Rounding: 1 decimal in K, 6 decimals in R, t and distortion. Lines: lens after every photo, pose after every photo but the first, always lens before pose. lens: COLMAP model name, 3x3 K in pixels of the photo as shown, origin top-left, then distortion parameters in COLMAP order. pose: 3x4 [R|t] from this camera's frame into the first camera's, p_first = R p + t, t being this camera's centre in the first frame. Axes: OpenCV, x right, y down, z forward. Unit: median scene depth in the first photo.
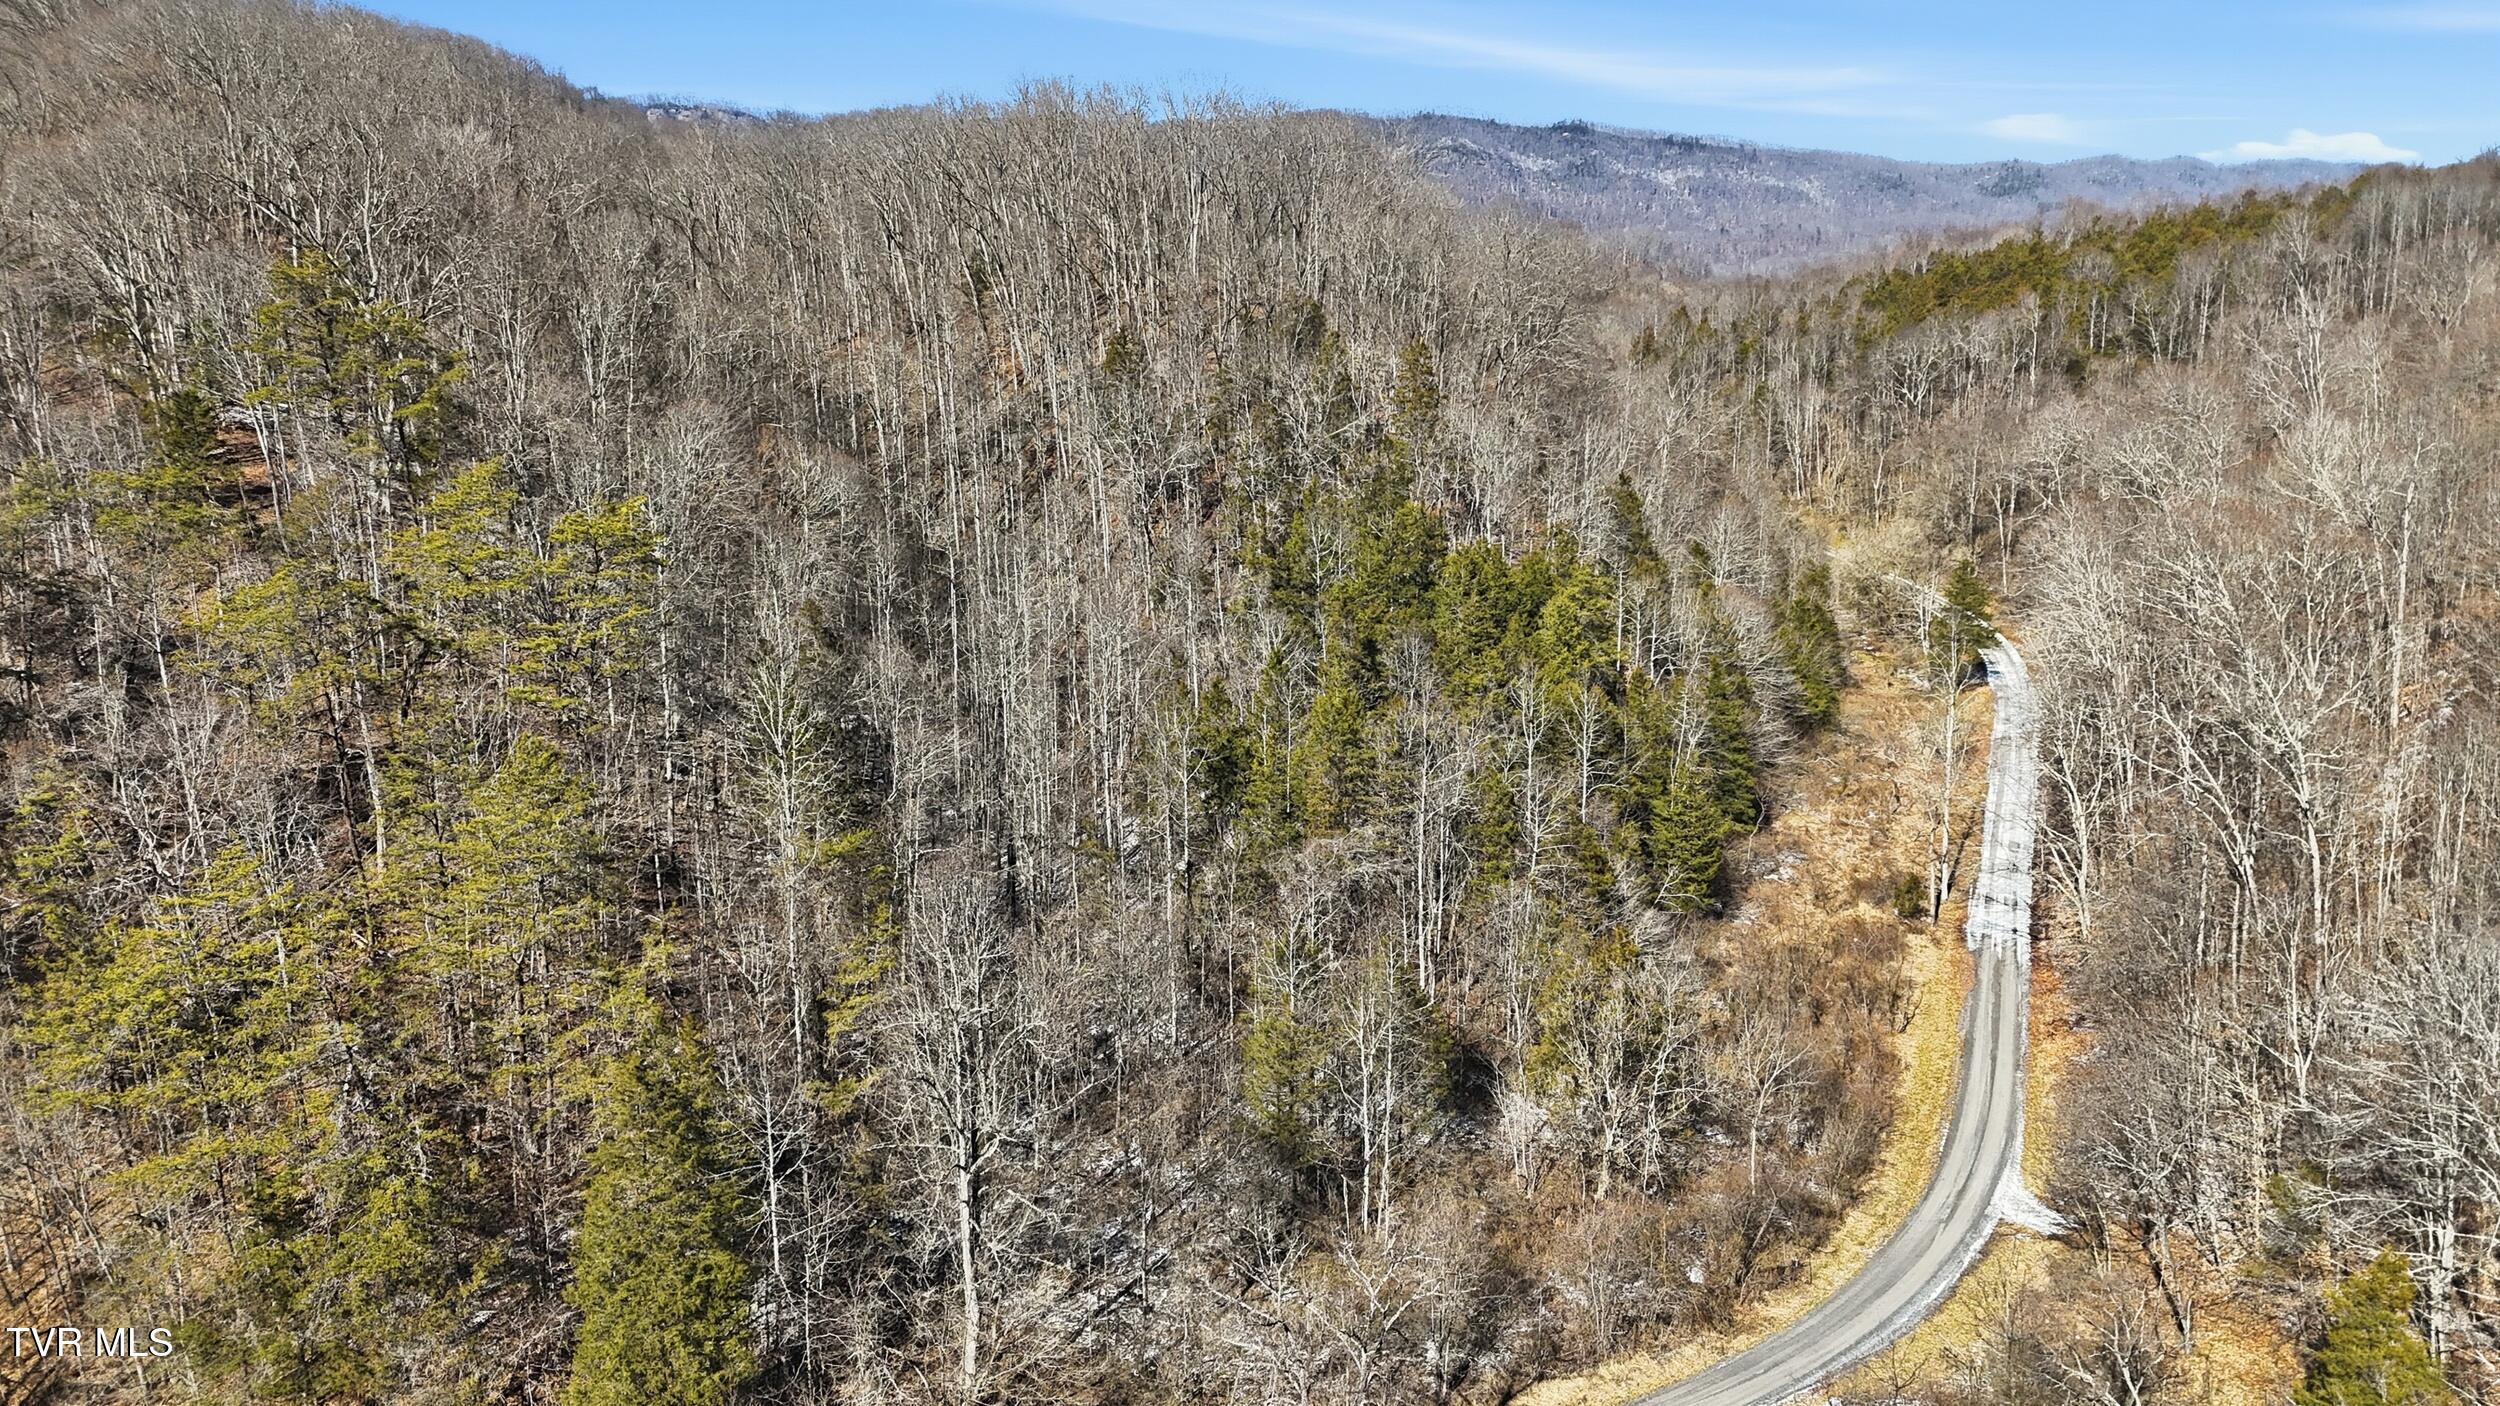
lens RADIAL K [[1826.2, 0, 1250.0], [0, 1826.2, 703.0], [0, 0, 1]] dist [0.092370, -0.081148]
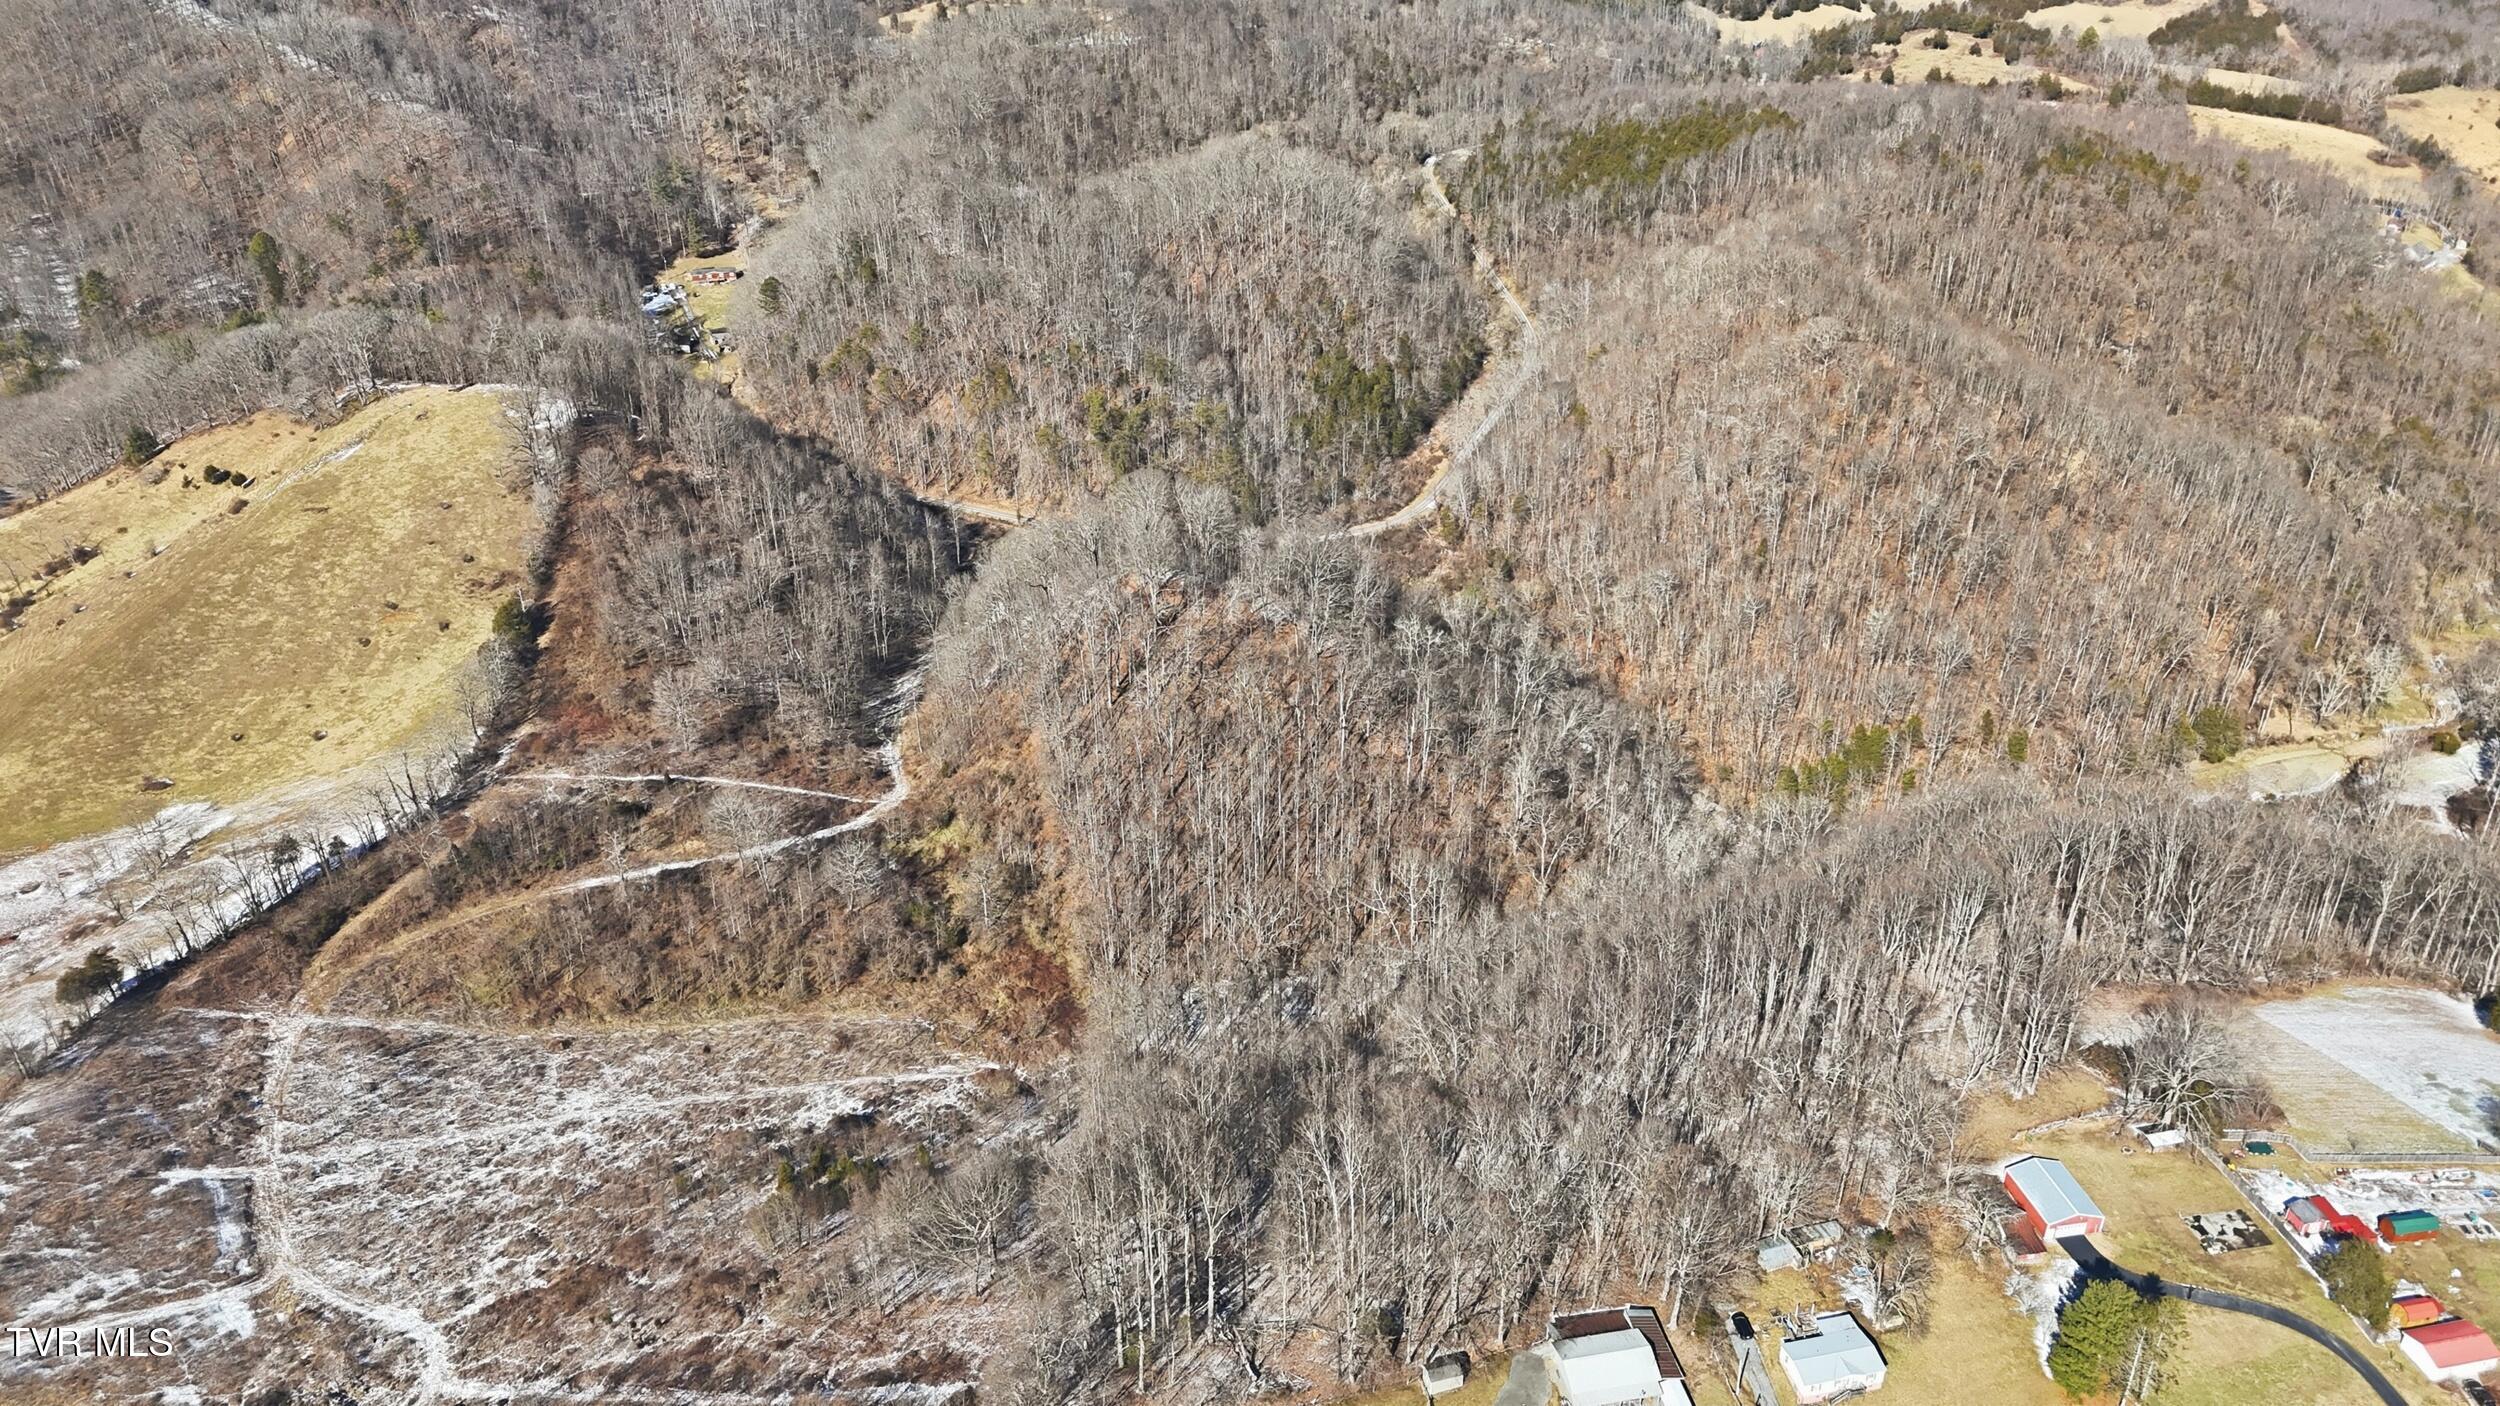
lens RADIAL K [[1827.3, 0, 1250.0], [0, 1827.3, 703.0], [0, 0, 1]] dist [0.066564, -0.039842]
pose [[0.999974, -0.004597, 0.005565, -0.007253], [0.002693, 0.952907, 0.303252, -0.027977], [-0.006697, -0.303229, 0.952894, -0.145878]]
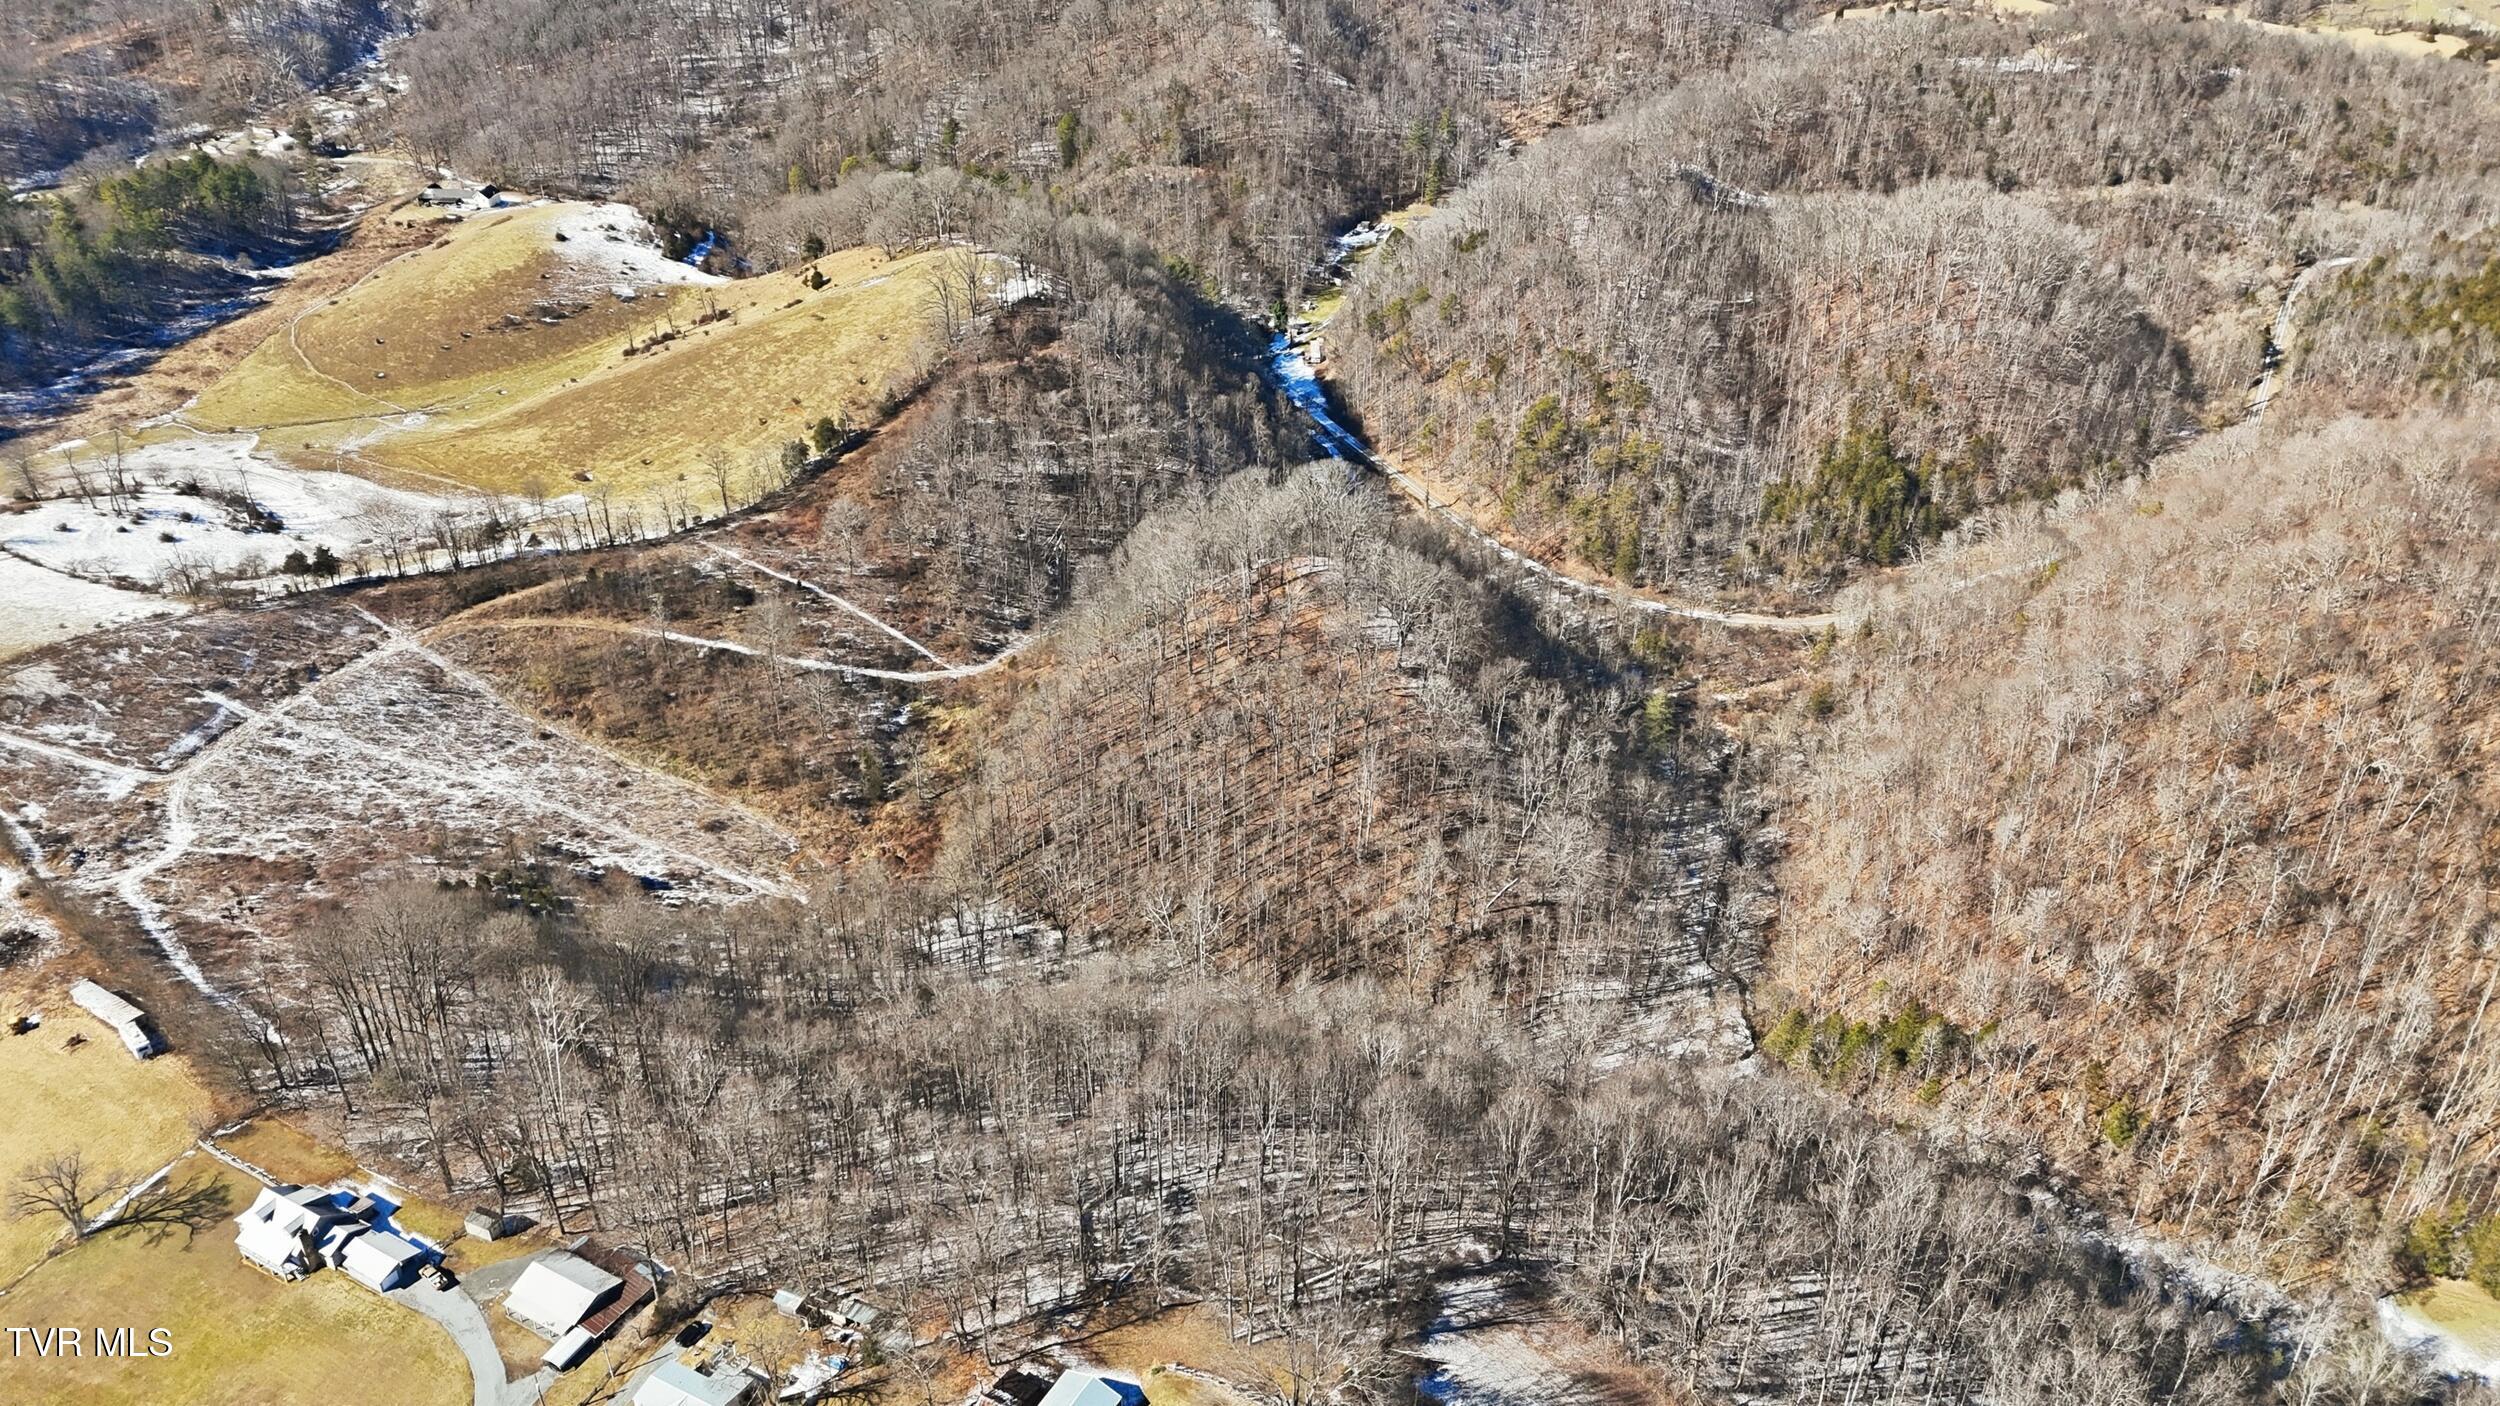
lens RADIAL K [[1826.2, 0, 1250.0], [0, 1826.2, 703.0], [0, 0, 1]] dist [0.092370, -0.081148]
pose [[0.768048, 0.334868, -0.545863, 0.058592], [-0.148180, 0.922185, 0.357235, -0.033824], [0.623013, -0.193488, 0.757903, -0.121127]]
